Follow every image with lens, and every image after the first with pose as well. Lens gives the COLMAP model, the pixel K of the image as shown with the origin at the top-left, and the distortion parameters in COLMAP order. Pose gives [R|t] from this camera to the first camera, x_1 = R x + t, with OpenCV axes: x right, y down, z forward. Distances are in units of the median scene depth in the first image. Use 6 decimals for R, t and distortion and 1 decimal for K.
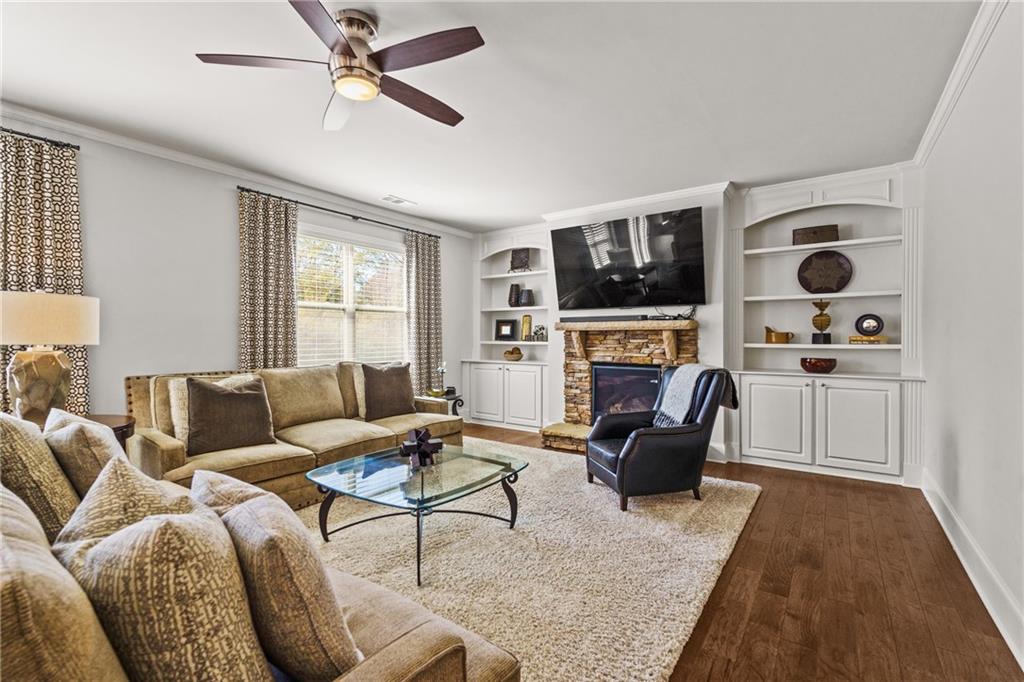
lens RADIAL K [[454.2, 0, 510.5], [0, 454.2, 340.7], [0, 0, 1]] dist [-0.001745, -0.000731]
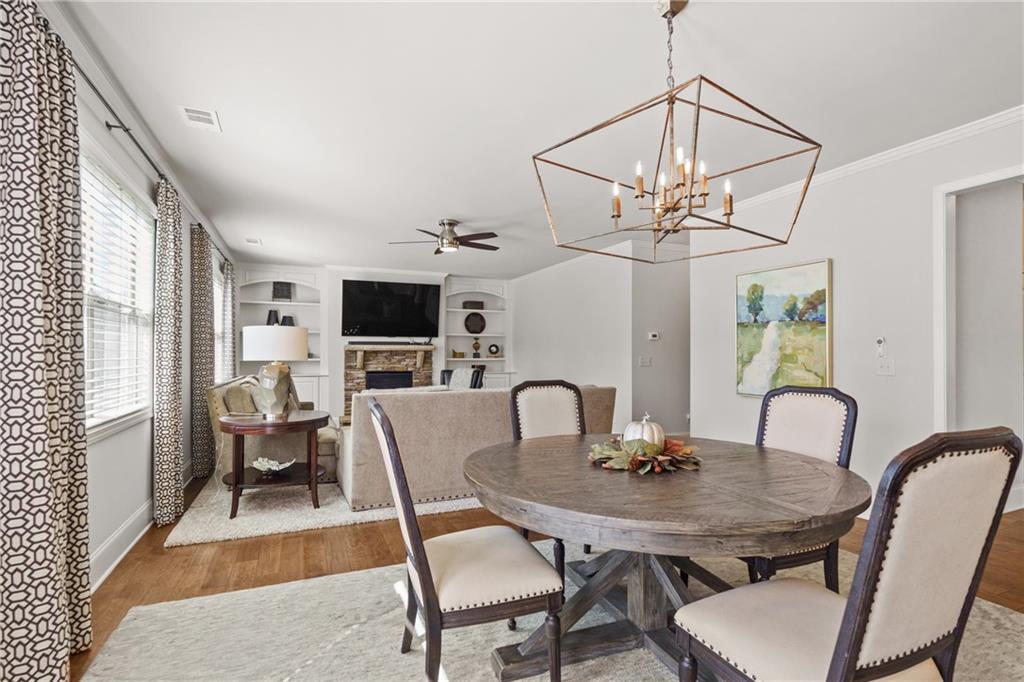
lens RADIAL K [[491.3, 0, 510.7], [0, 491.3, 348.6], [0, 0, 1]] dist [-0.002307, -0.000596]
pose [[0.511062, 0.007558, 0.859510, -1.087347], [0.005079, 0.999917, -0.011813, -0.008075], [-0.859529, 0.010403, 0.510982, -0.261488]]
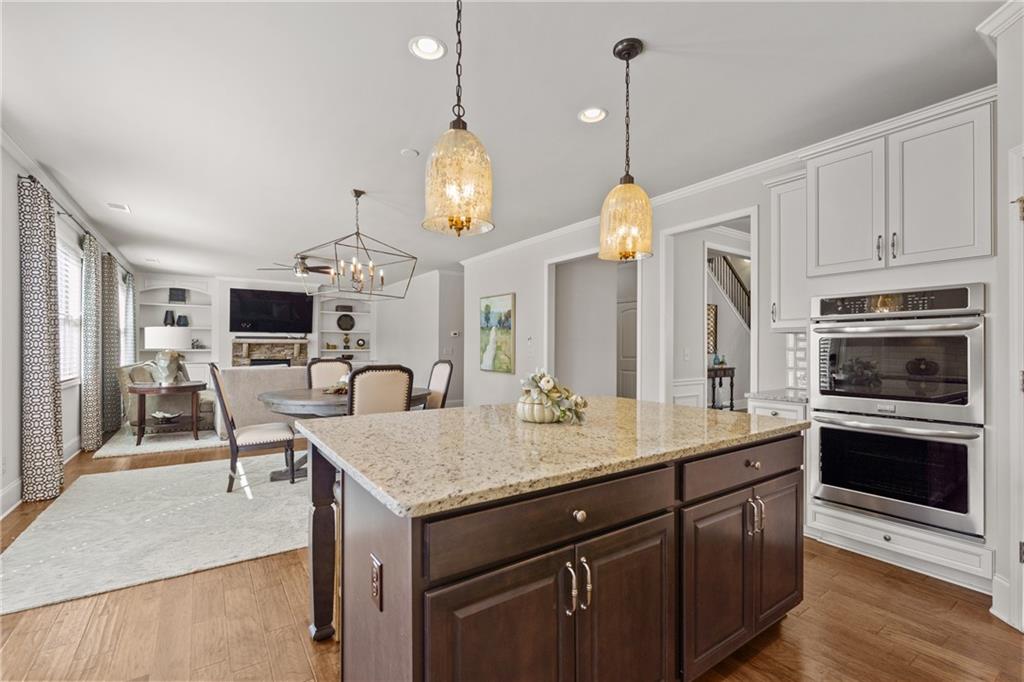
lens RADIAL K [[454.2, 0, 515.6], [0, 454.2, 346.0], [0, 0, 1]] dist [-0.001745, -0.000731]
pose [[0.335803, 0.003004, 0.941927, -1.418122], [0.003390, 0.999985, -0.004398, 0.001657], [-0.941926, 0.004670, 0.335788, -0.794562]]
